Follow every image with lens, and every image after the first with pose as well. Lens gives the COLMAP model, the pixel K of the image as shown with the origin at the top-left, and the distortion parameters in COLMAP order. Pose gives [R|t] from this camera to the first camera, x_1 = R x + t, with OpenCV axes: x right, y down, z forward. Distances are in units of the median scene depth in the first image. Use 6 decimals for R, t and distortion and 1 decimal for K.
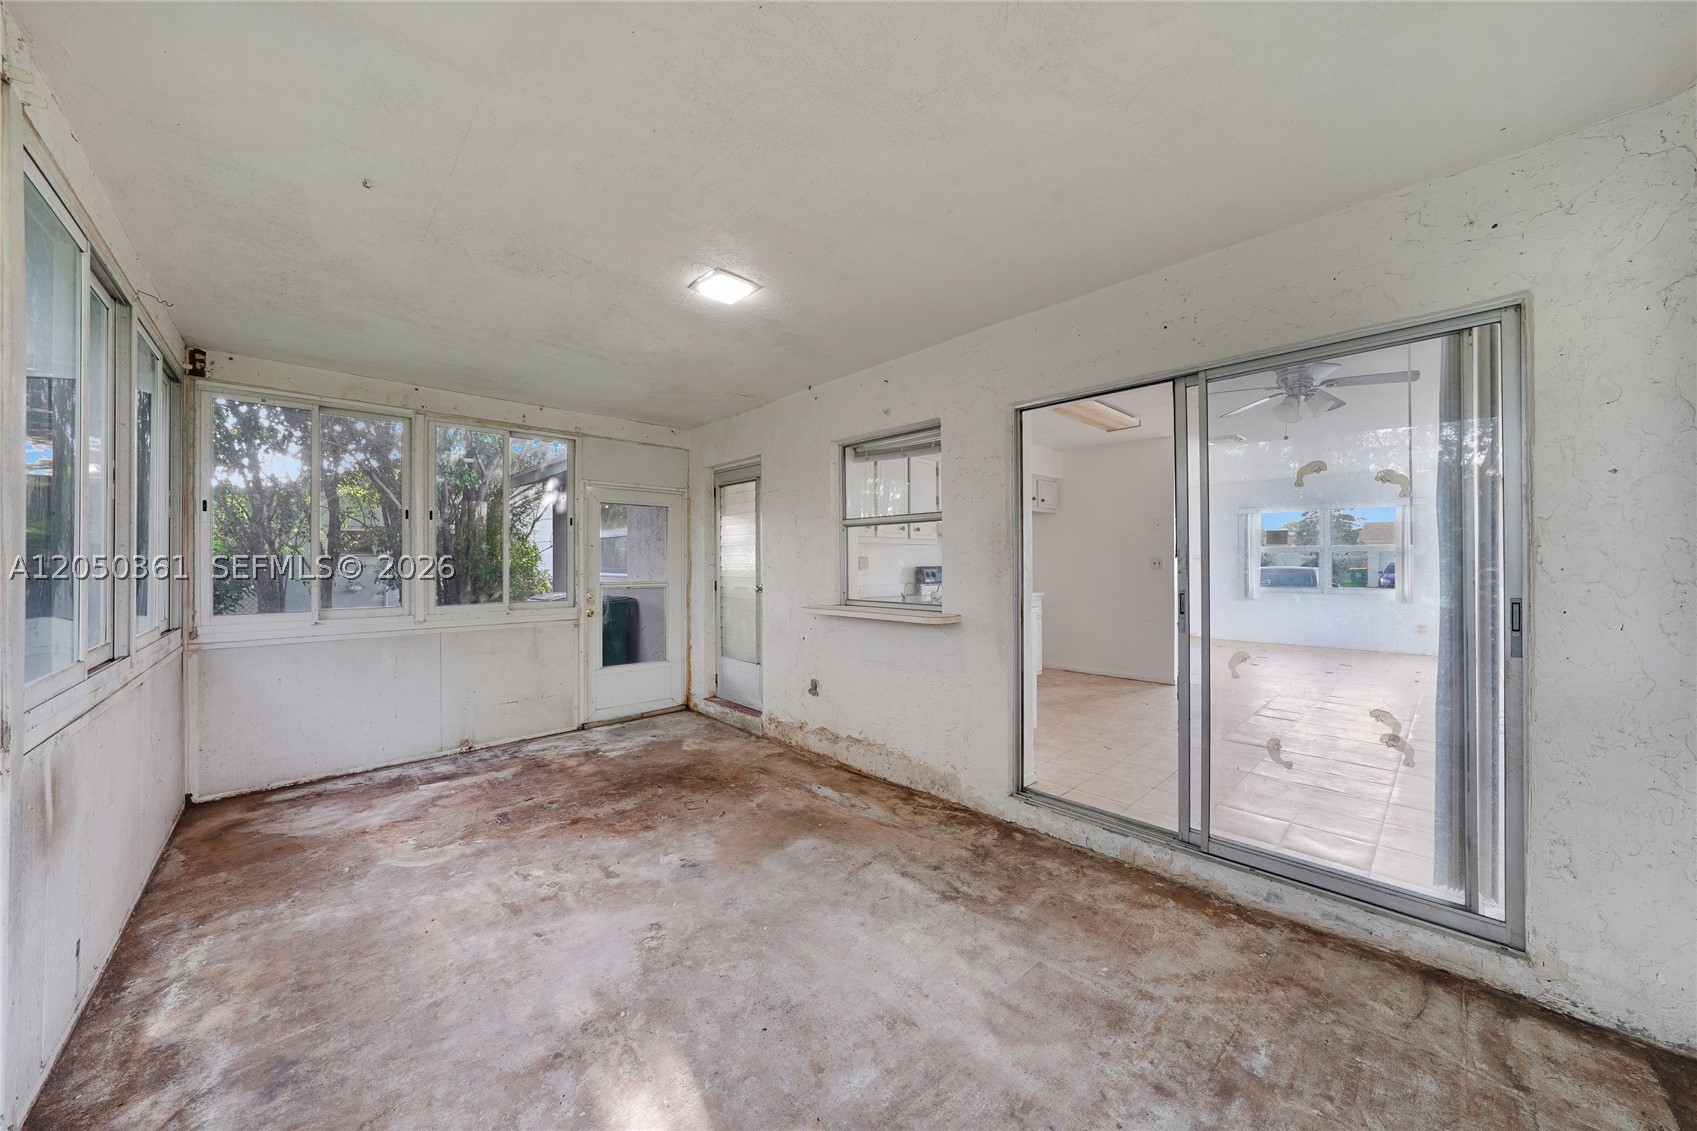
lens RADIAL K [[590.7, 0, 849.7], [0, 590.7, 560.7], [0, 0, 1]] dist [-0.022952, 0.006276]
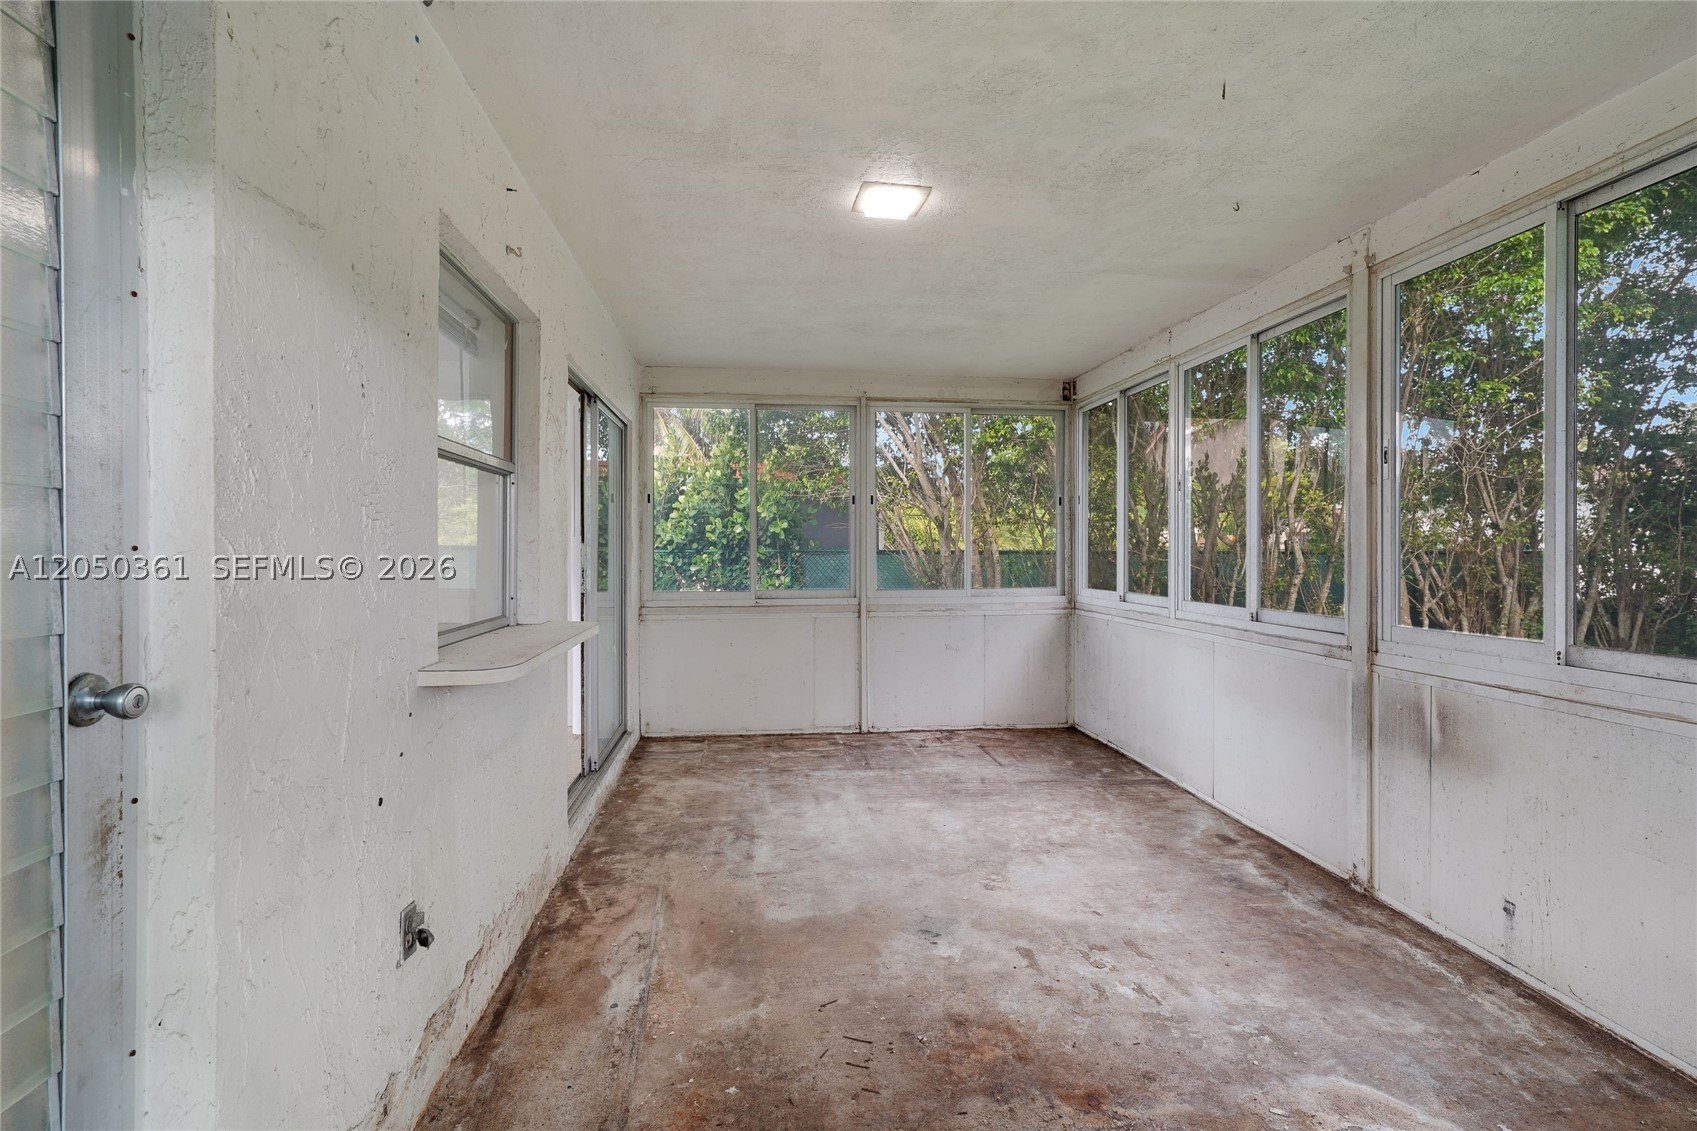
lens RADIAL K [[801.4, 0, 853.5], [0, 801.4, 555.0], [0, 0, 1]] dist [-0.000173, 0.004791]
pose [[-0.813625, -0.001507, 0.581388, -0.671197], [0.000637, 0.999994, 0.003484, 0.011198], [-0.581390, 0.003205, -0.813619, 1.597091]]
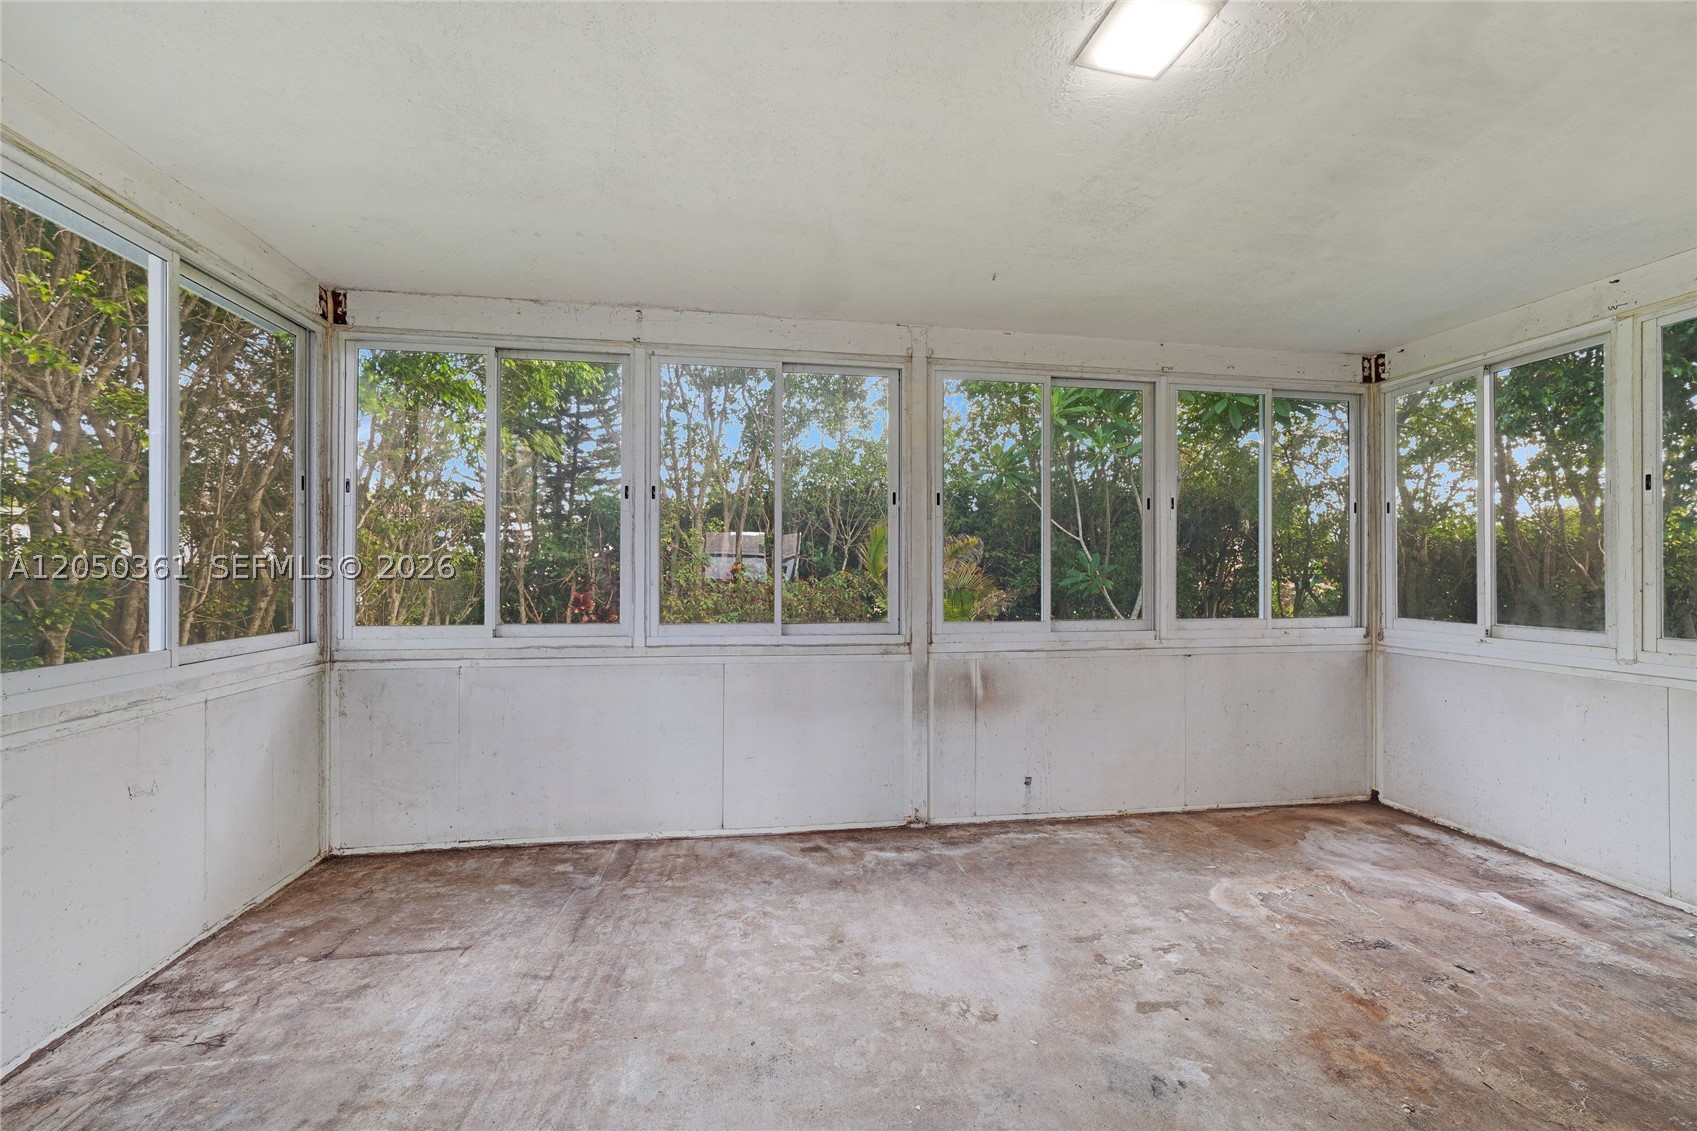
lens RADIAL K [[651.1, 0, 851.8], [0, 651.1, 566.6], [0, 0, 1]] dist [-0.014125, 0.005528]
pose [[-0.551745, -0.005503, -0.833995, 0.347279], [0.000639, 0.999975, -0.007021, 0.014332], [0.834013, -0.004407, -0.551727, 0.914136]]
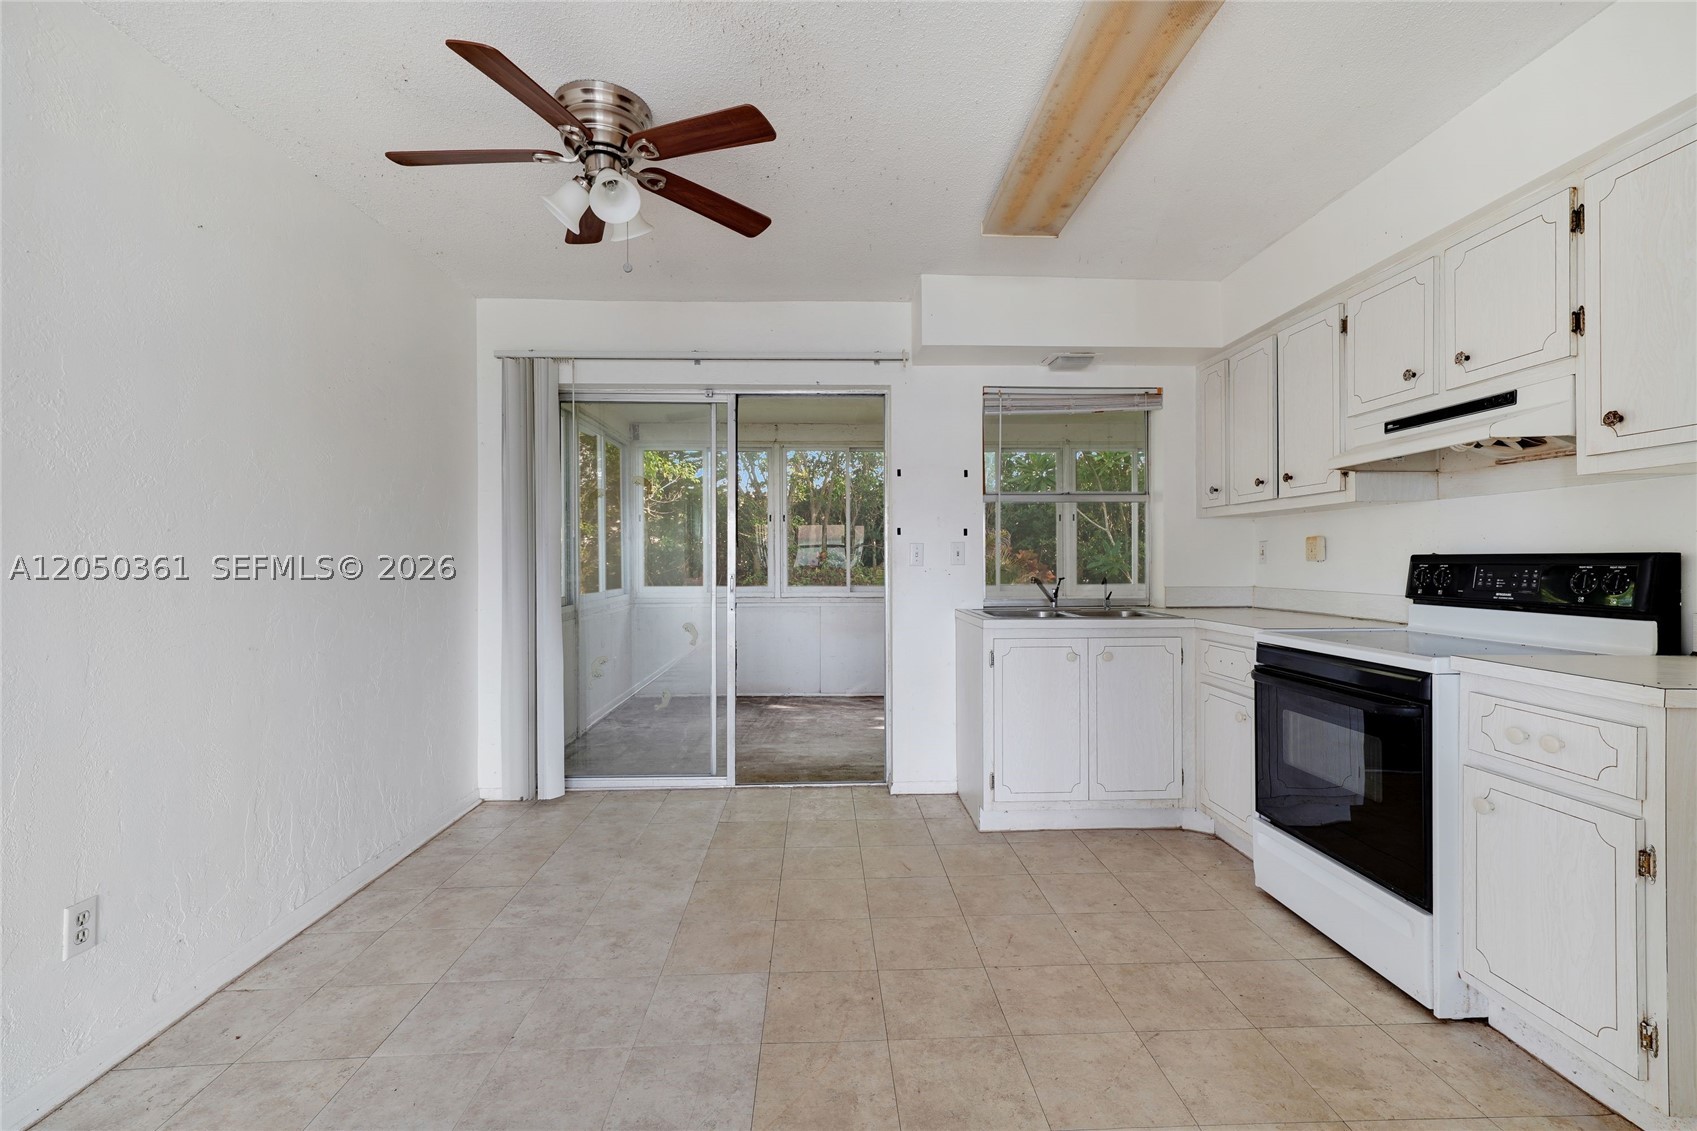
lens RADIAL K [[731.0, 0, 848.5], [0, 731.0, 565.5], [0, 0, 1]] dist [0.000679, 0.000344]
pose [[-0.658142, 0.011708, -0.752802, 1.209757], [0.007492, 0.999931, 0.009001, 0.016132], [0.752856, 0.000283, -0.658185, 1.698203]]
